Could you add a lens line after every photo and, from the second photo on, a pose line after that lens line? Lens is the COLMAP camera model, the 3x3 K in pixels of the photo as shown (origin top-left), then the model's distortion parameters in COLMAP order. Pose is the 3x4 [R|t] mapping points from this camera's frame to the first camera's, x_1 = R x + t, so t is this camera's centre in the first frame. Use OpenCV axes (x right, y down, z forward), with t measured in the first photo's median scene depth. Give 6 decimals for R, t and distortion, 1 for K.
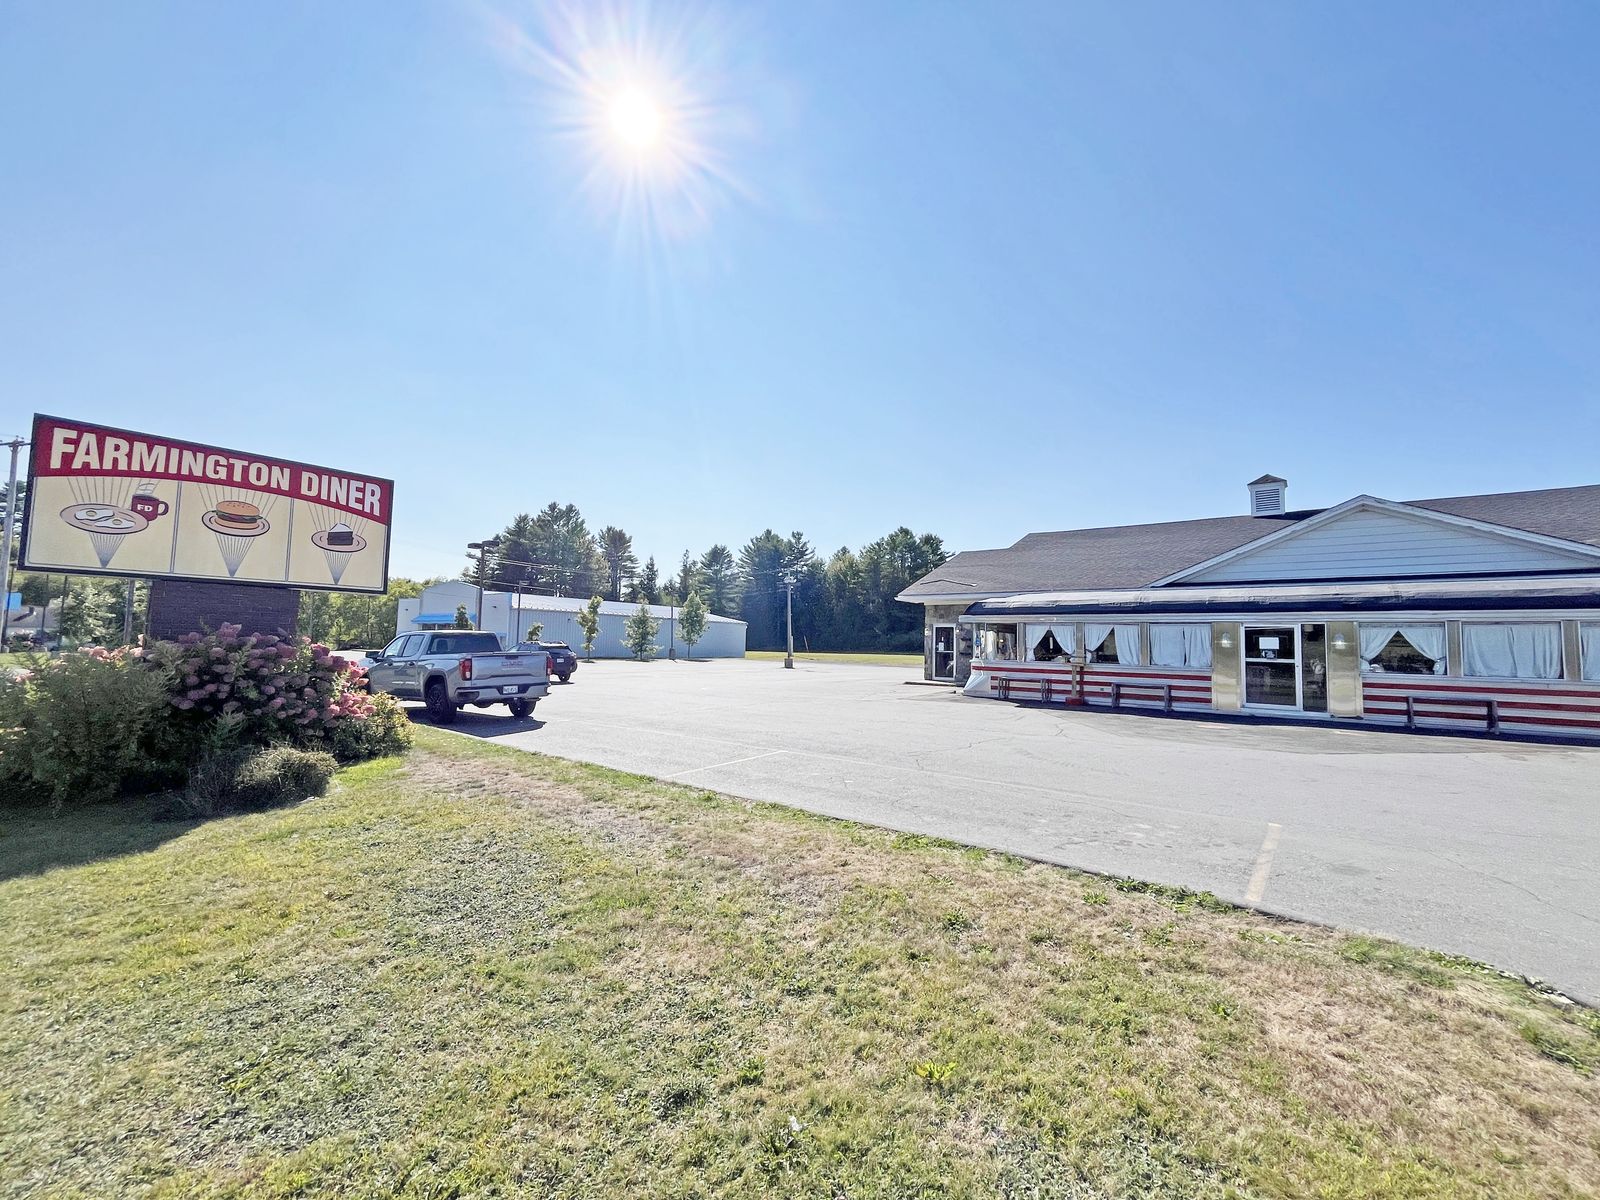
lens RADIAL K [[659.0, 0, 799.3], [0, 659.0, 597.6], [0, 0, 1]] dist [0.000284, -0.000477]
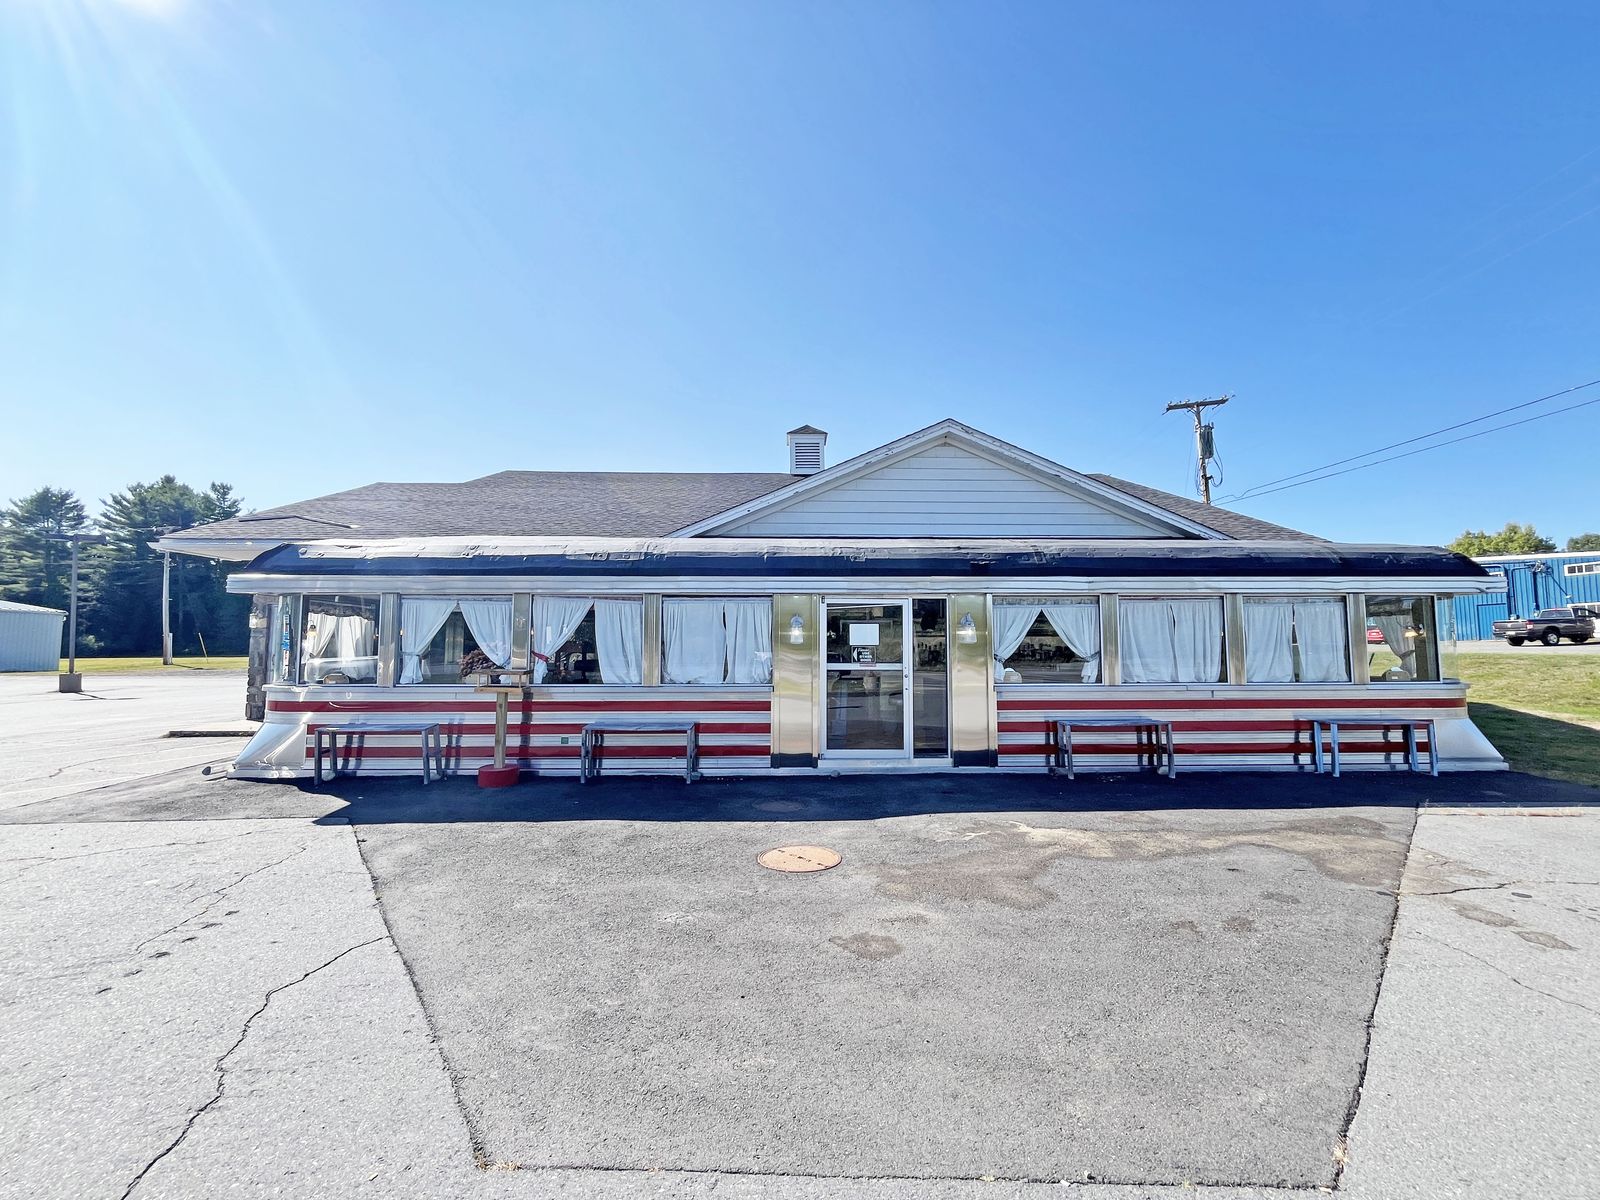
lens RADIAL K [[661.0, 0, 804.1], [0, 661.0, 599.3], [0, 0, 1]] dist [-0.003638, -0.000421]
pose [[0.776732, 0.020585, 0.629494, 0.333182], [-0.027159, 0.999631, 0.000822, 0.041130], [-0.629245, -0.017735, 0.777005, 0.606107]]
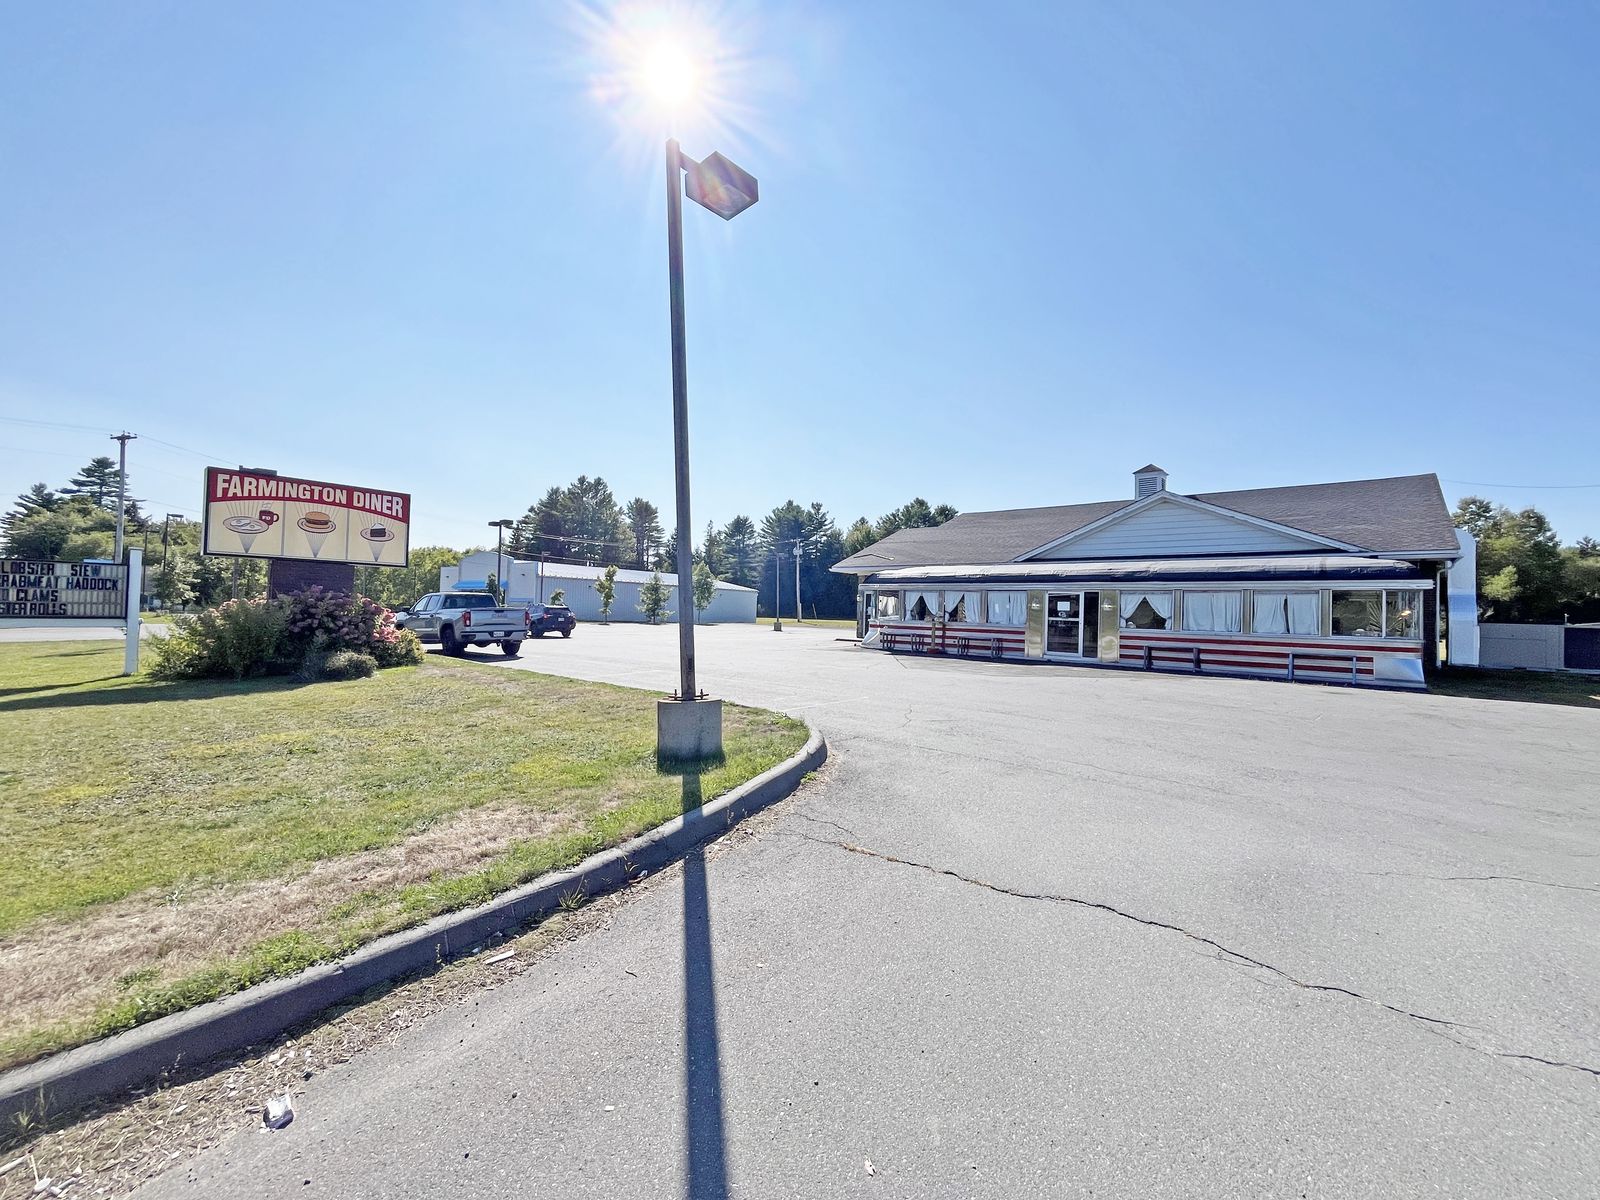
lens RADIAL K [[661.0, 0, 804.1], [0, 661.0, 599.3], [0, 0, 1]] dist [-0.003638, -0.000421]
pose [[0.998697, 0.006609, -0.050598, 0.256157], [-0.004074, 0.998739, 0.050042, -0.008383], [0.050865, -0.049771, 0.997465, -0.338418]]
